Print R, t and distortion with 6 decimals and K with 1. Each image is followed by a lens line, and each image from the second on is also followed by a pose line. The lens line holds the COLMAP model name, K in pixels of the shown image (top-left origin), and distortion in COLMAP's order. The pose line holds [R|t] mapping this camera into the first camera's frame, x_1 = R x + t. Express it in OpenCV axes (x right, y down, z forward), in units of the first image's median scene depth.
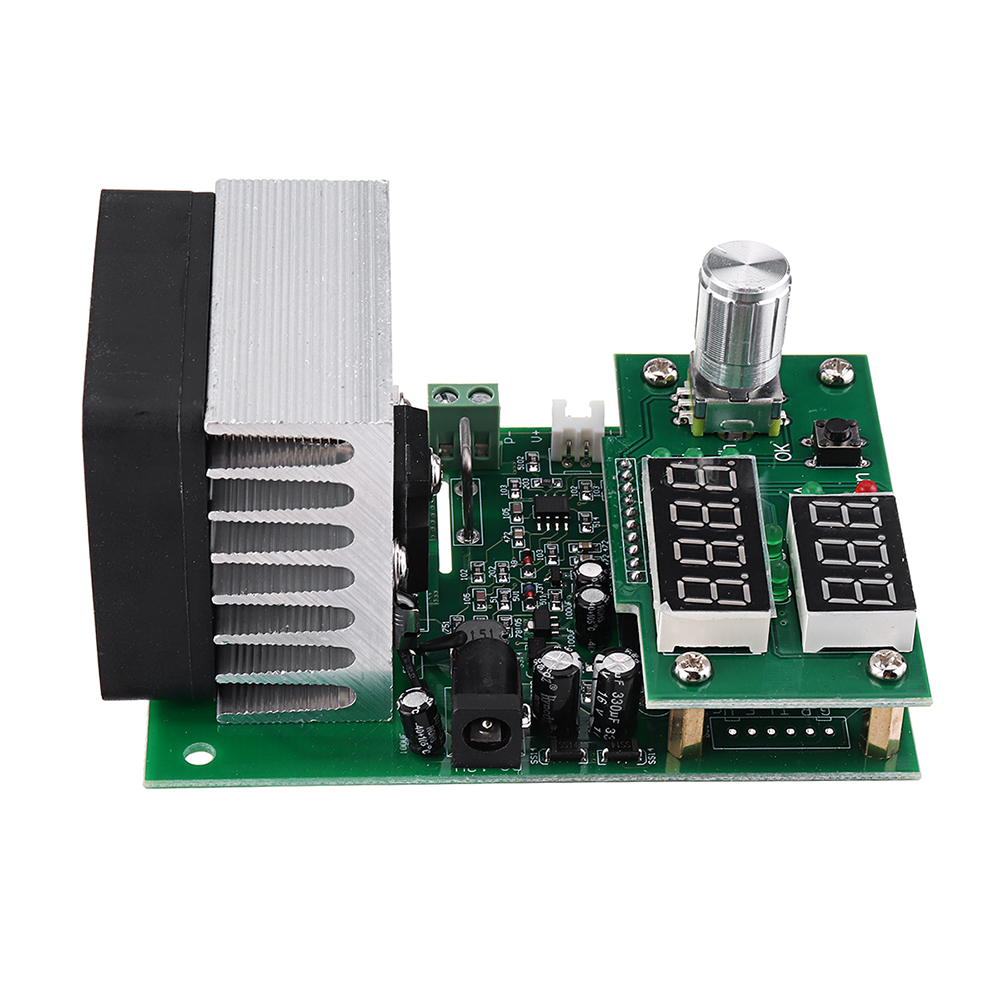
lens RADIAL K [[3402.0, 0, 500.0], [0, 3402.0, 500.0], [0, 0, 1]] dist [0.070872, 1.333802]
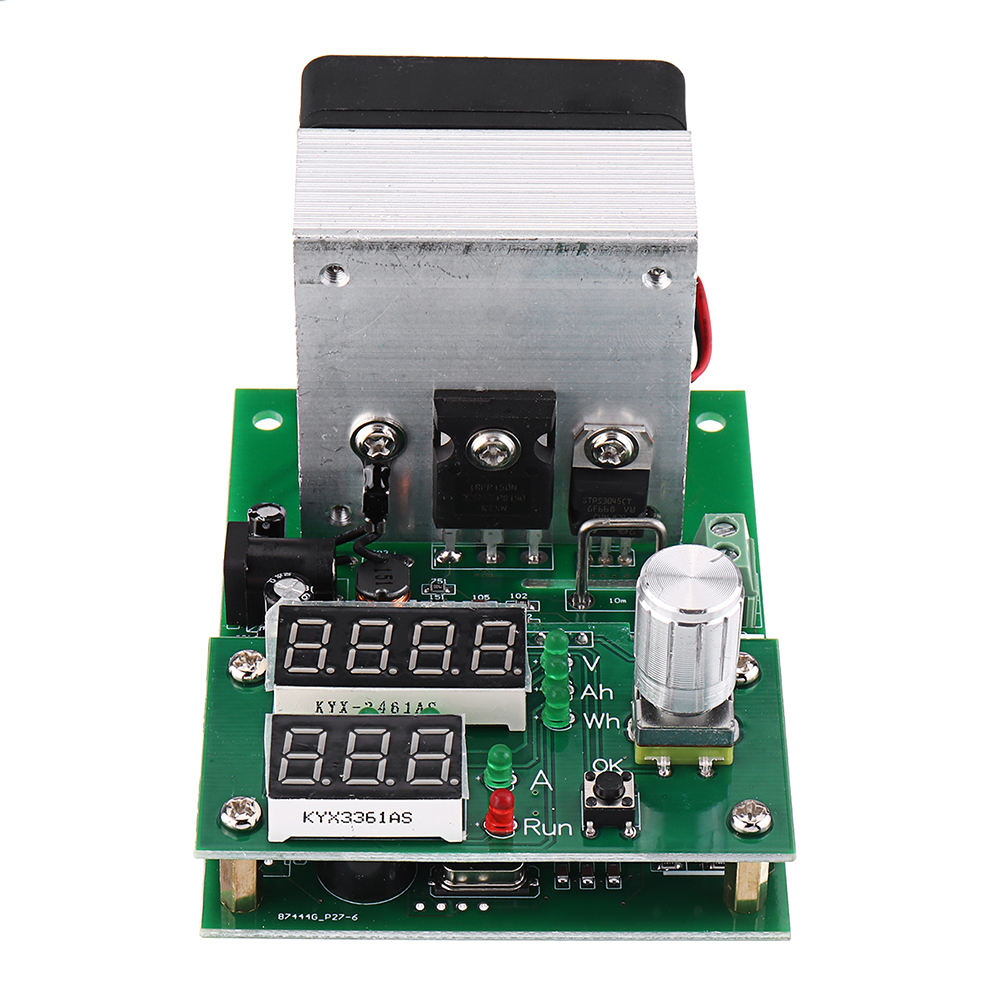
lens RADIAL K [[3952.5, 0, 500.0], [0, 3952.5, 500.0], [0, 0, 1]] dist [0.065887, -5.640373]
pose [[-0.028385, 0.646212, -0.762630, 0.839832], [-0.664627, 0.557665, 0.497273, -0.555378], [0.746636, 0.520980, 0.413660, 0.545497]]
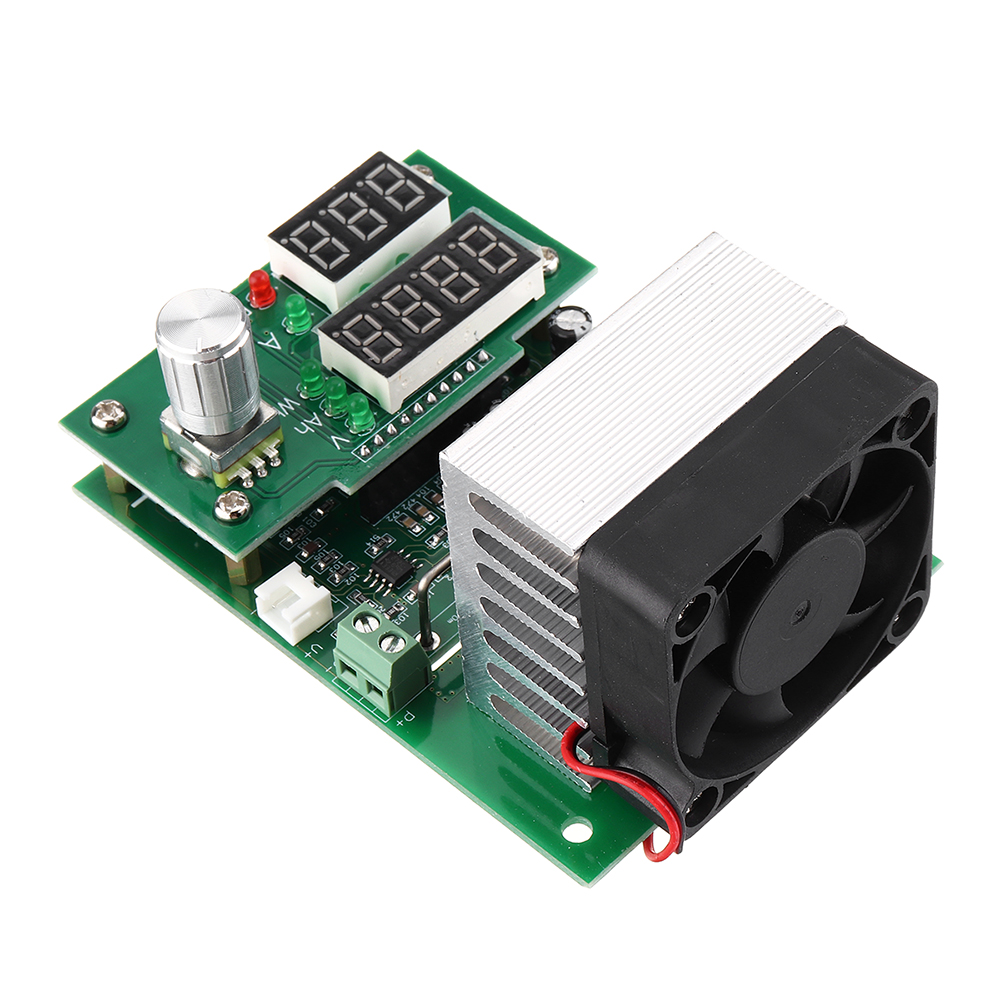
lens RADIAL K [[3402.0, 0, 500.0], [0, 3402.0, 500.0], [0, 0, 1]] dist [0.070872, 1.333802]
pose [[-0.691503, -0.545395, 0.473674, -0.482753], [0.503287, 0.106635, 0.857515, -0.866474], [-0.518195, 0.831368, 0.200752, 0.815639]]
